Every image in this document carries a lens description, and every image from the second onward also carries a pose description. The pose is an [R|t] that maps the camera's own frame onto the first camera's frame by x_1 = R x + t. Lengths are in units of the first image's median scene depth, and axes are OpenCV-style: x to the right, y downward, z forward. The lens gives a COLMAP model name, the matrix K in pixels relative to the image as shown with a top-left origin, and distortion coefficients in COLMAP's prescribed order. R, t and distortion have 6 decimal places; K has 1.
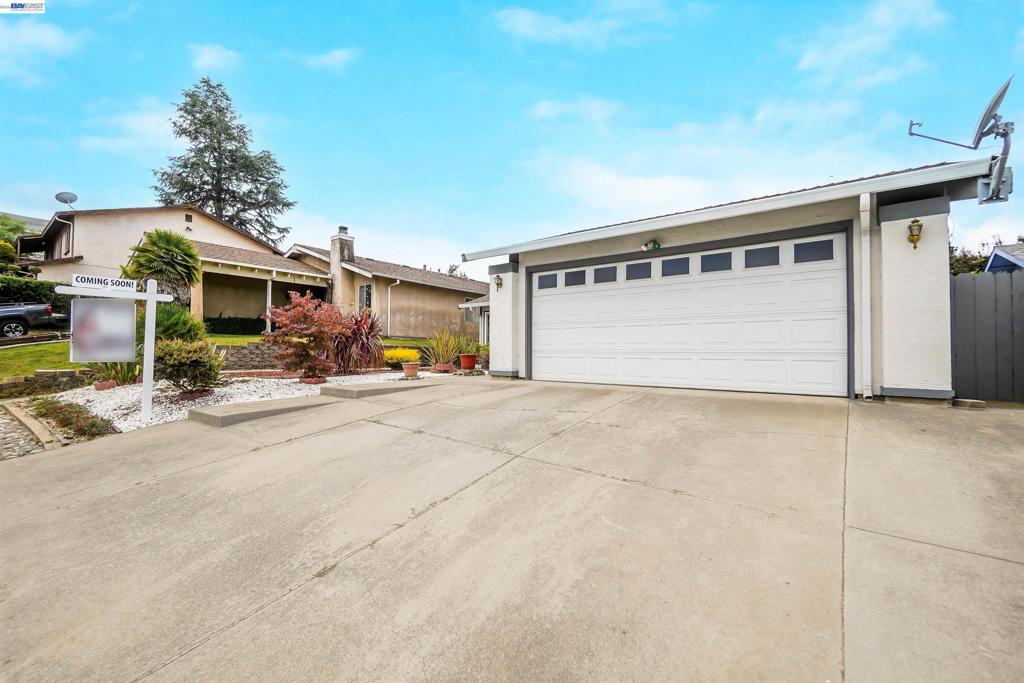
lens RADIAL K [[436.1, 0, 512.0], [0, 436.1, 341.5], [0, 0, 1]] dist [0.000421, 0.000082]
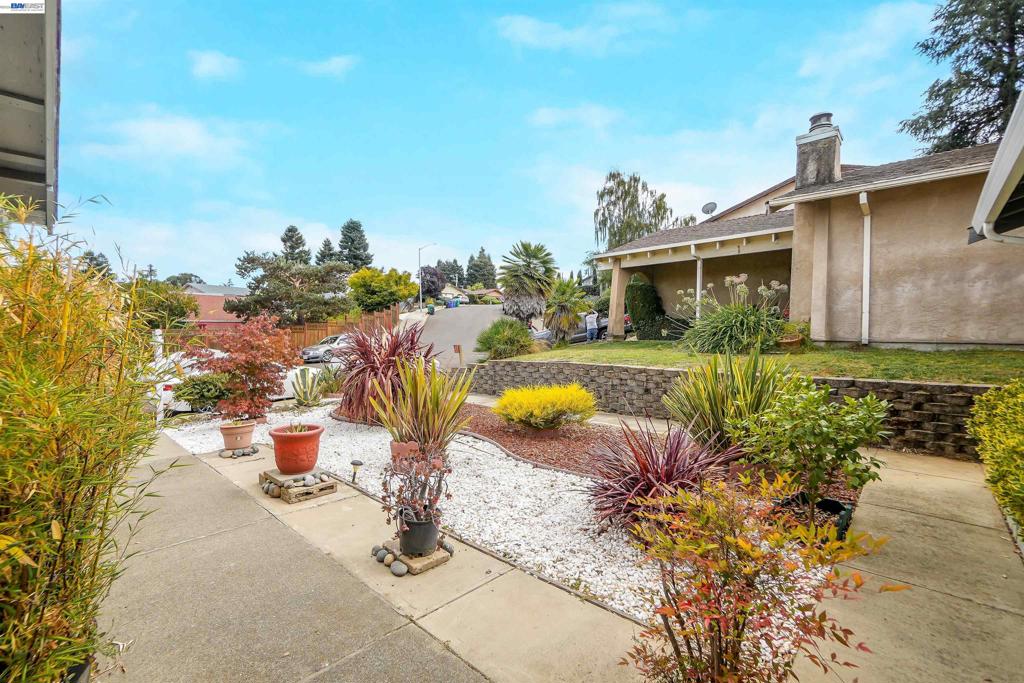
lens RADIAL K [[436.1, 0, 512.0], [0, 436.1, 341.5], [0, 0, 1]] dist [0.000421, 0.000082]
pose [[-0.094787, 0.004672, -0.995487, 0.131007], [0.017662, 0.999839, 0.003011, -0.019261], [0.995341, -0.017297, -0.094854, 0.708211]]
